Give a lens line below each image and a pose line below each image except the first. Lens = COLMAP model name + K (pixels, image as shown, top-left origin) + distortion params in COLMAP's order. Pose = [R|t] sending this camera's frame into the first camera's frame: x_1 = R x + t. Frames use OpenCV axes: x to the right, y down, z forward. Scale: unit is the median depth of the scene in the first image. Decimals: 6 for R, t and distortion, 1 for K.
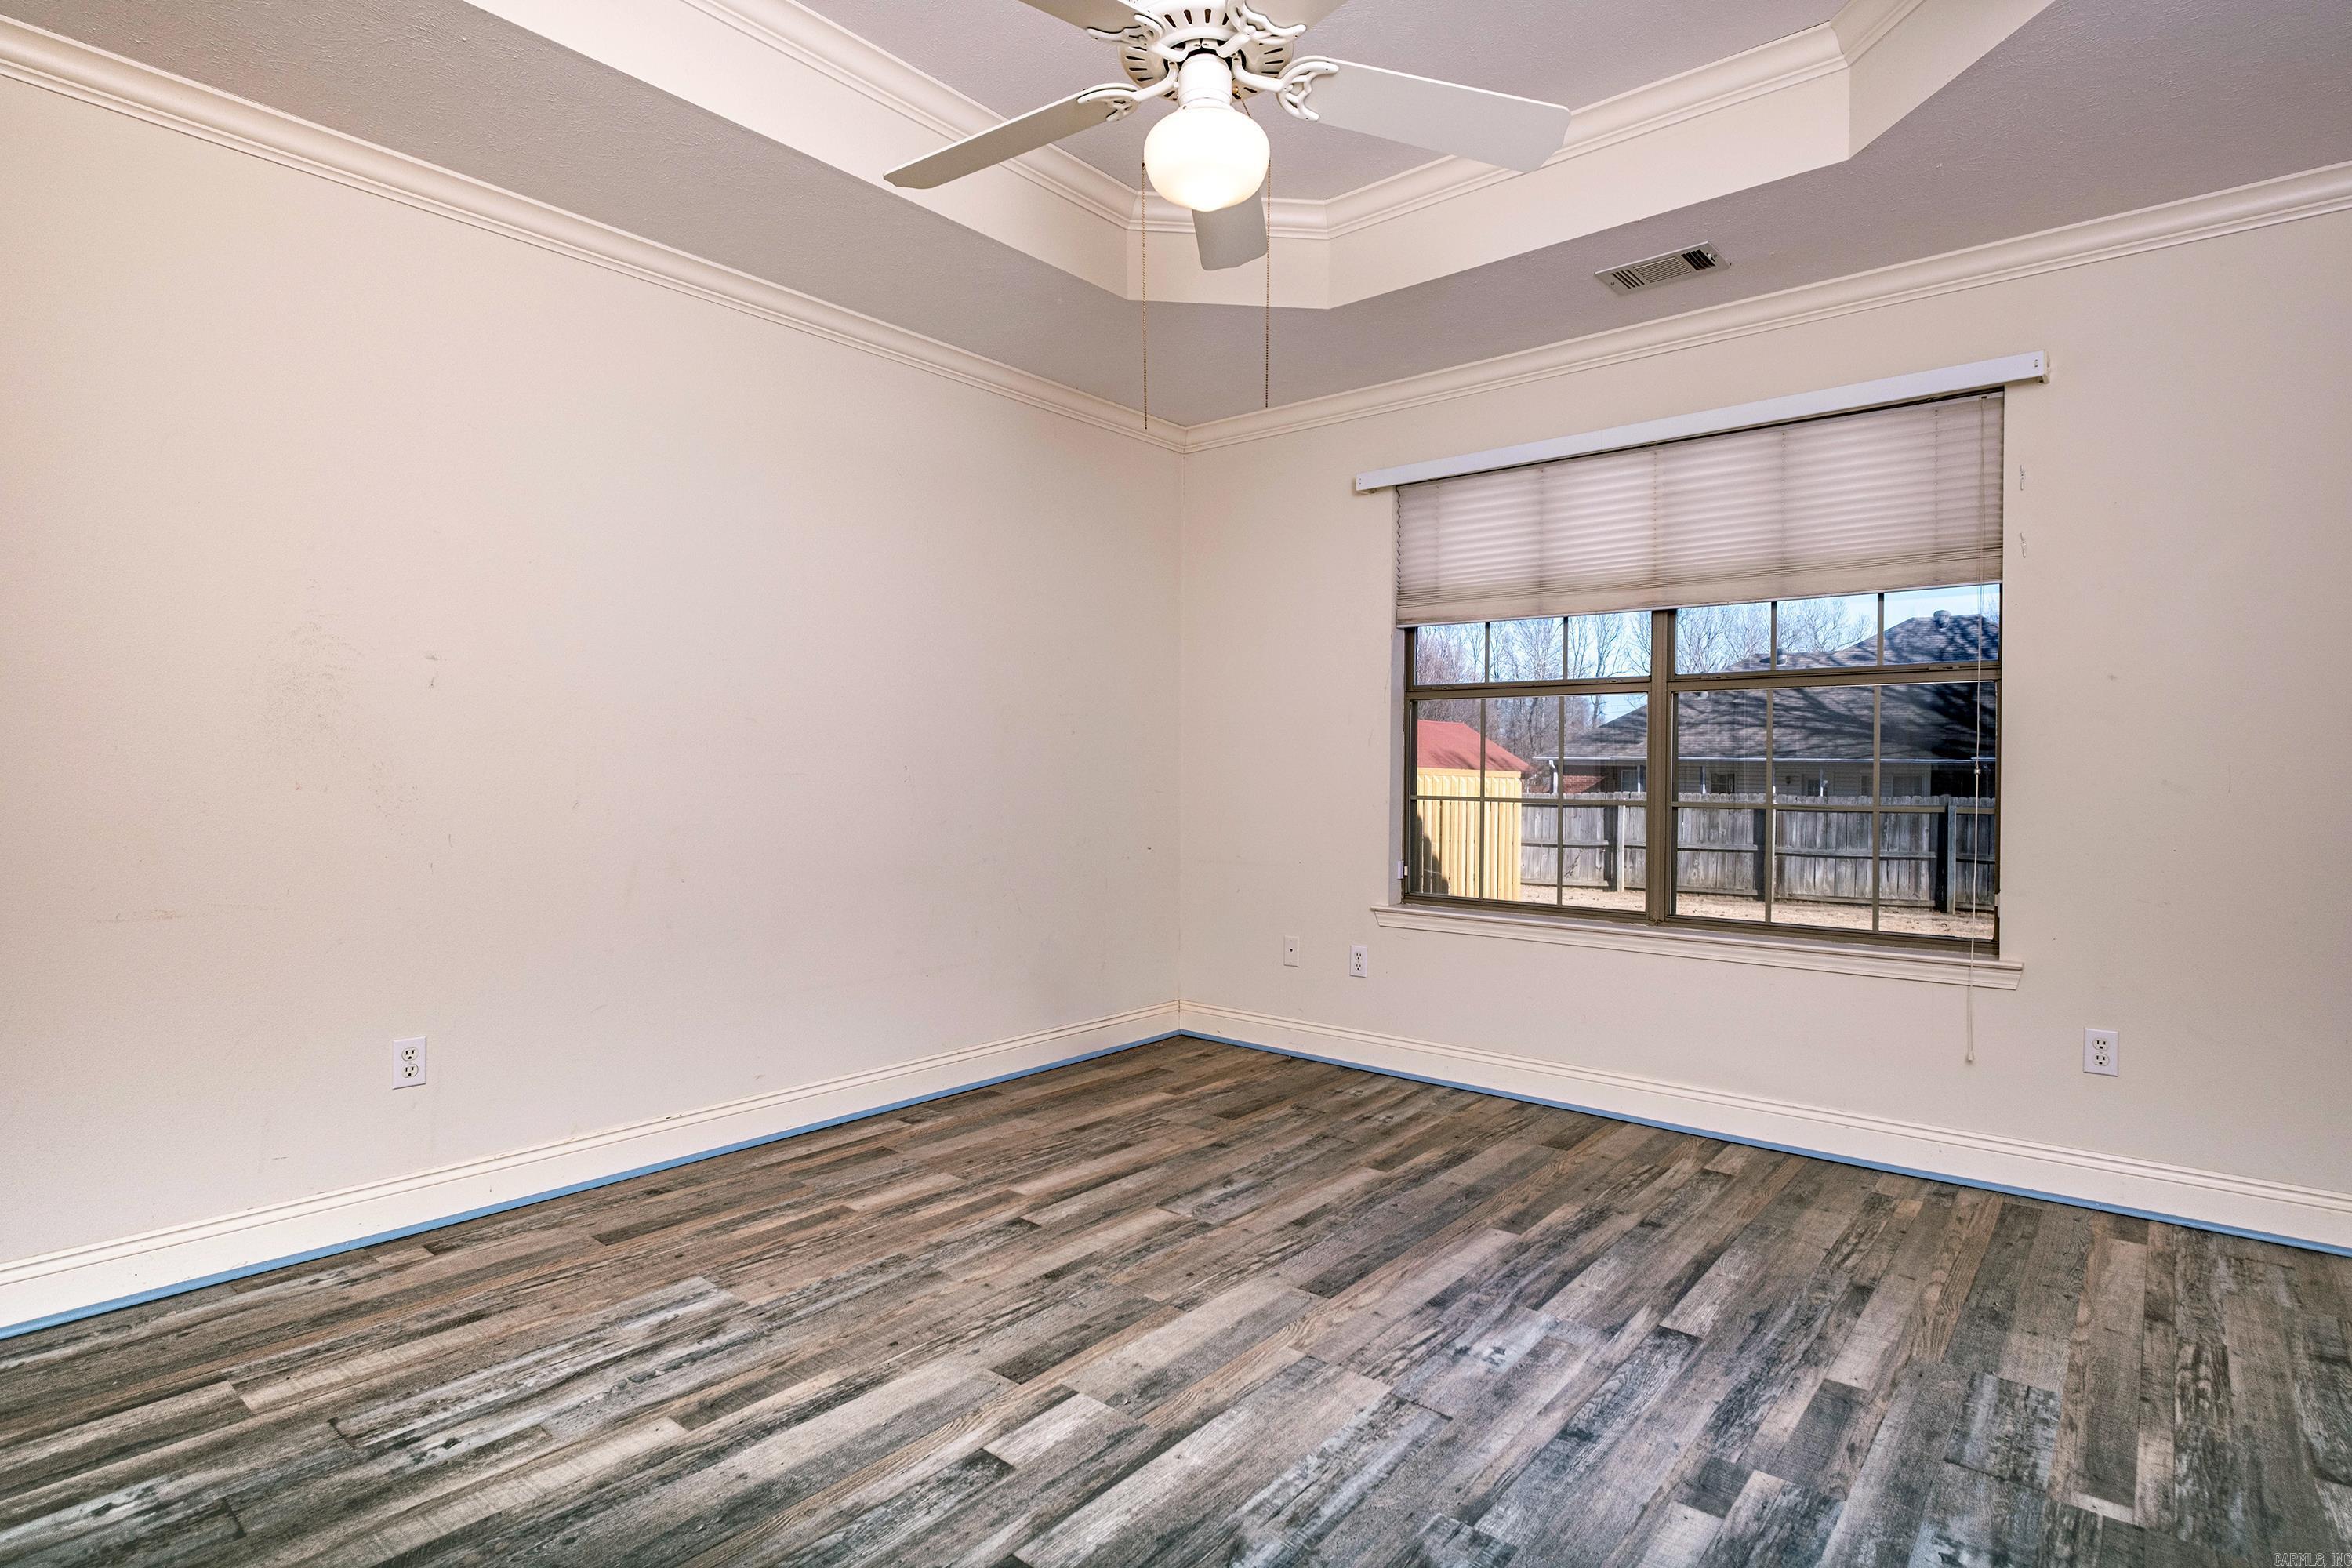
lens RADIAL K [[1193.7, 0, 1166.5], [0, 1193.7, 758.1], [0, 0, 1]] dist [0.000232, -0.003600]
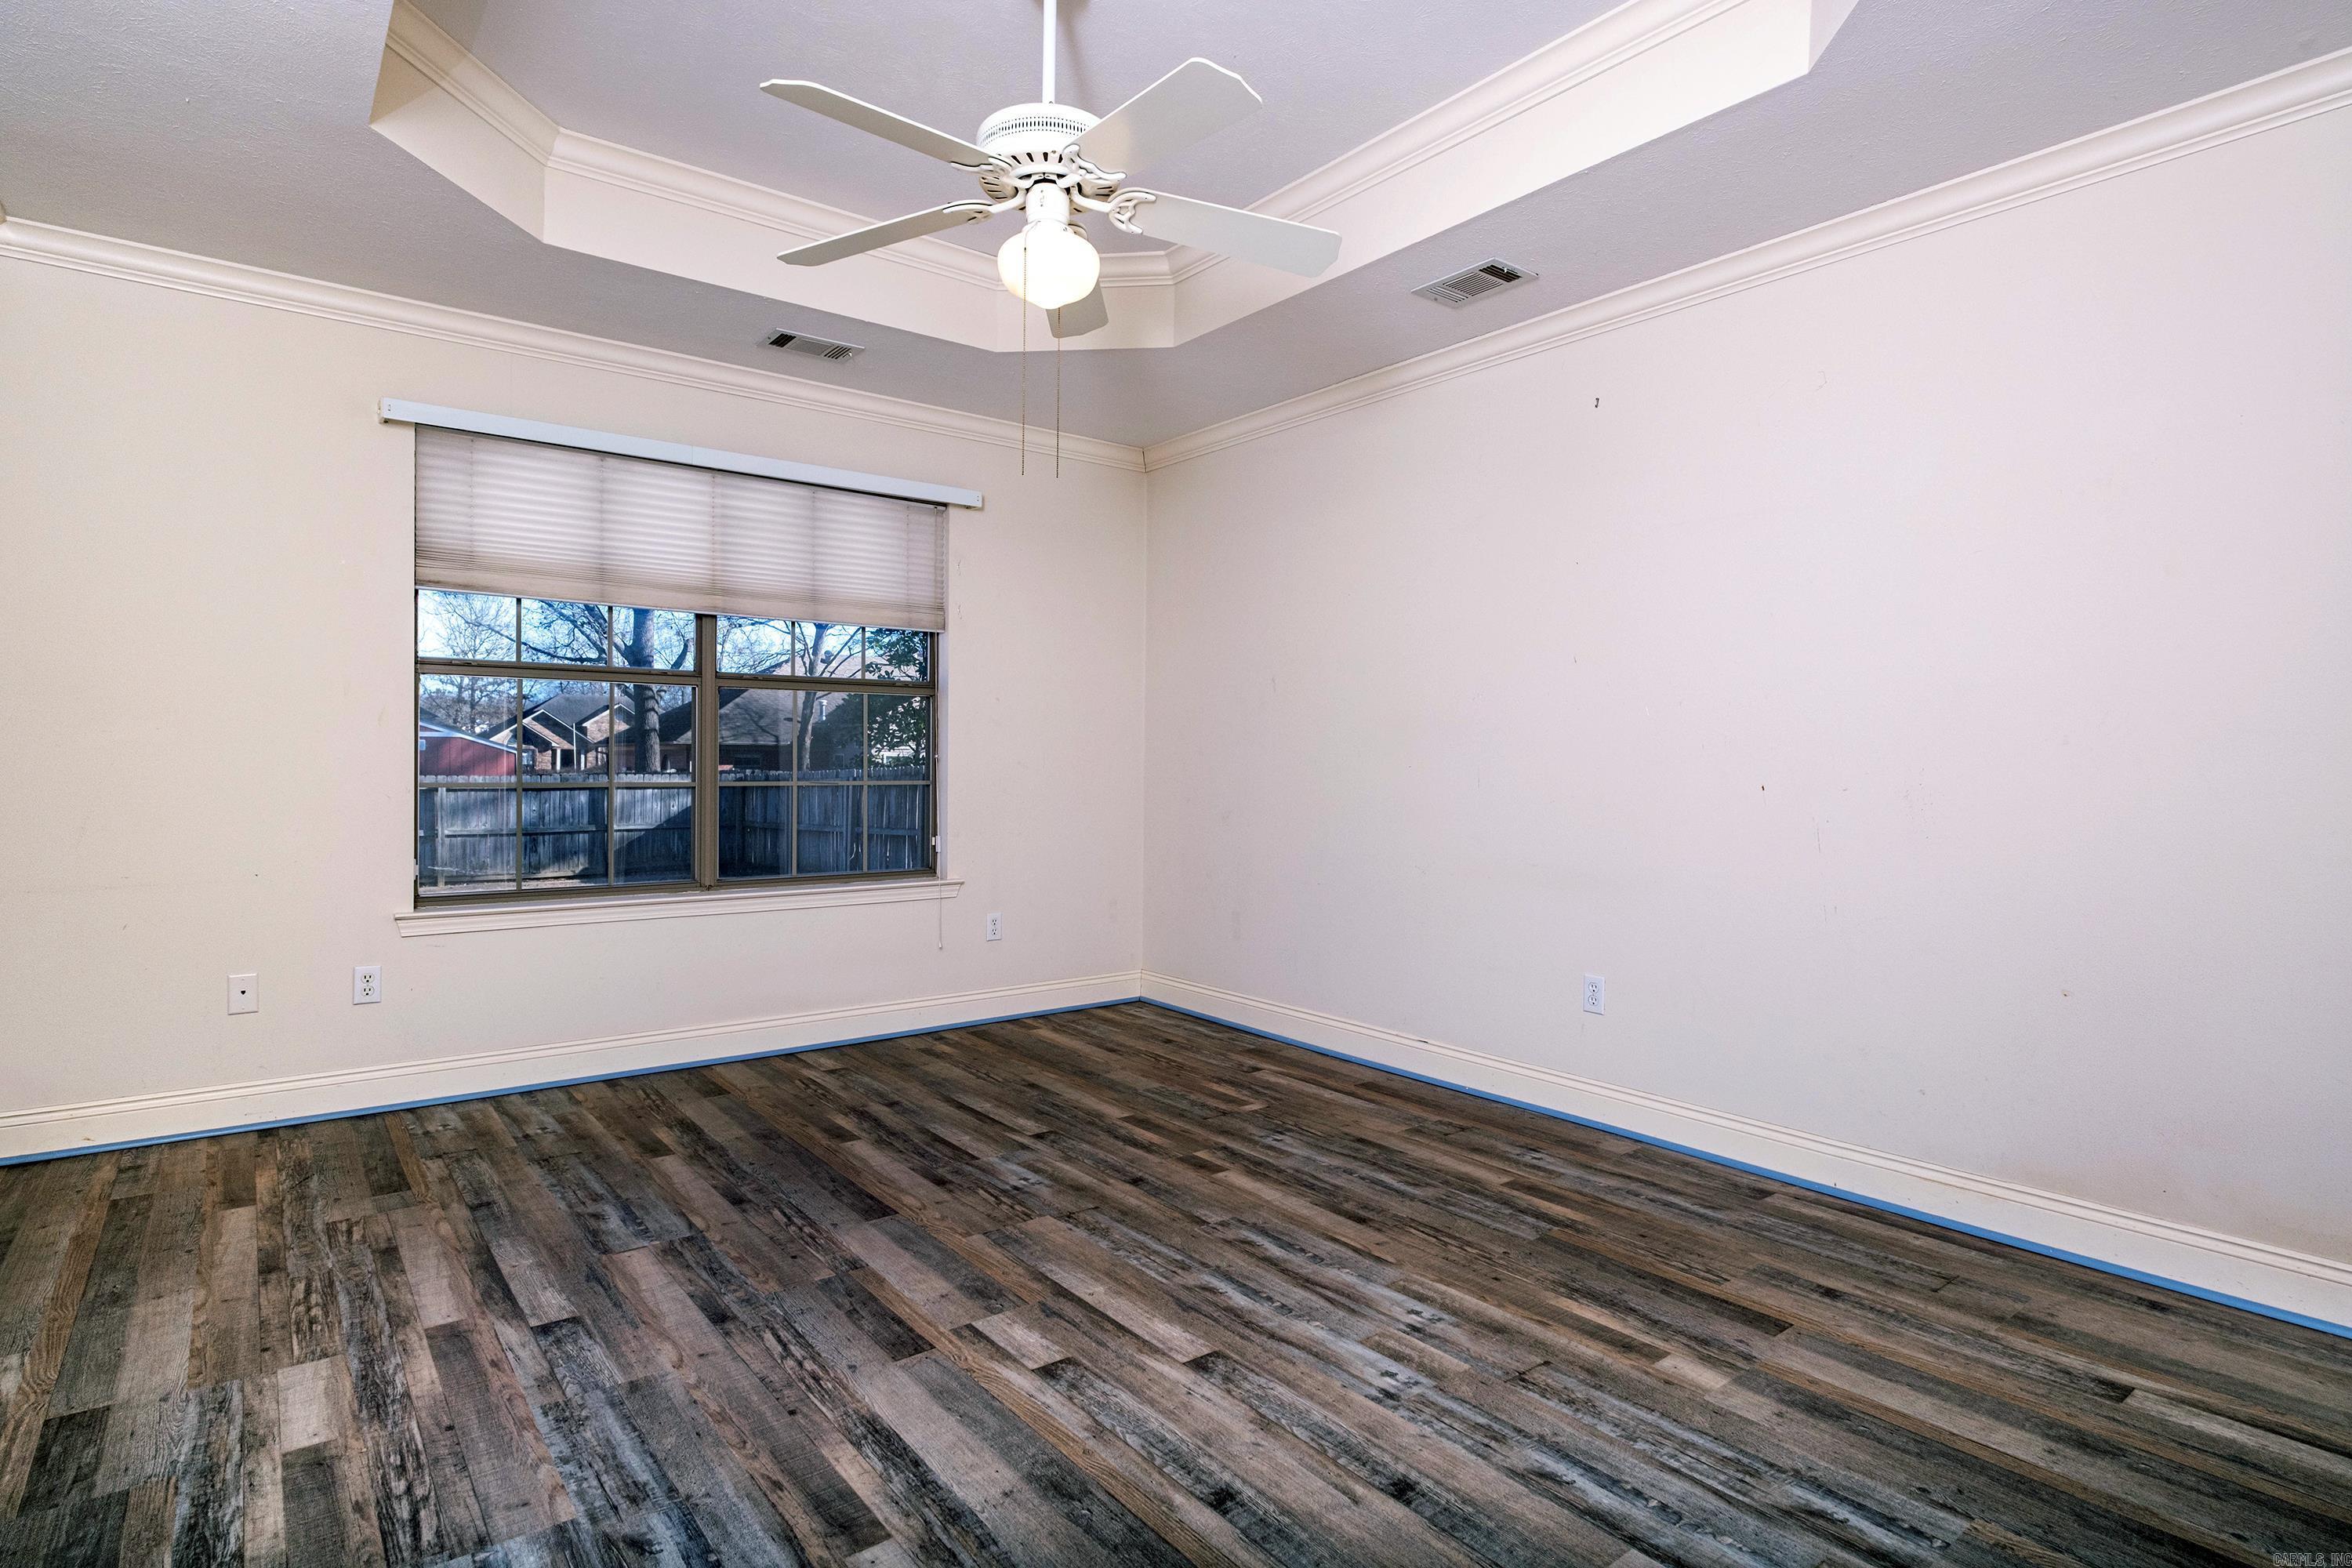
lens RADIAL K [[1193.7, 0, 1175.7], [0, 1193.7, 771.4], [0, 0, 1]] dist [0.000232, -0.003600]
pose [[0.209400, -0.015357, 0.977710, -0.869516], [-0.015457, 0.999700, 0.019013, -0.004536], [-0.977708, -0.019094, 0.209100, 0.462172]]
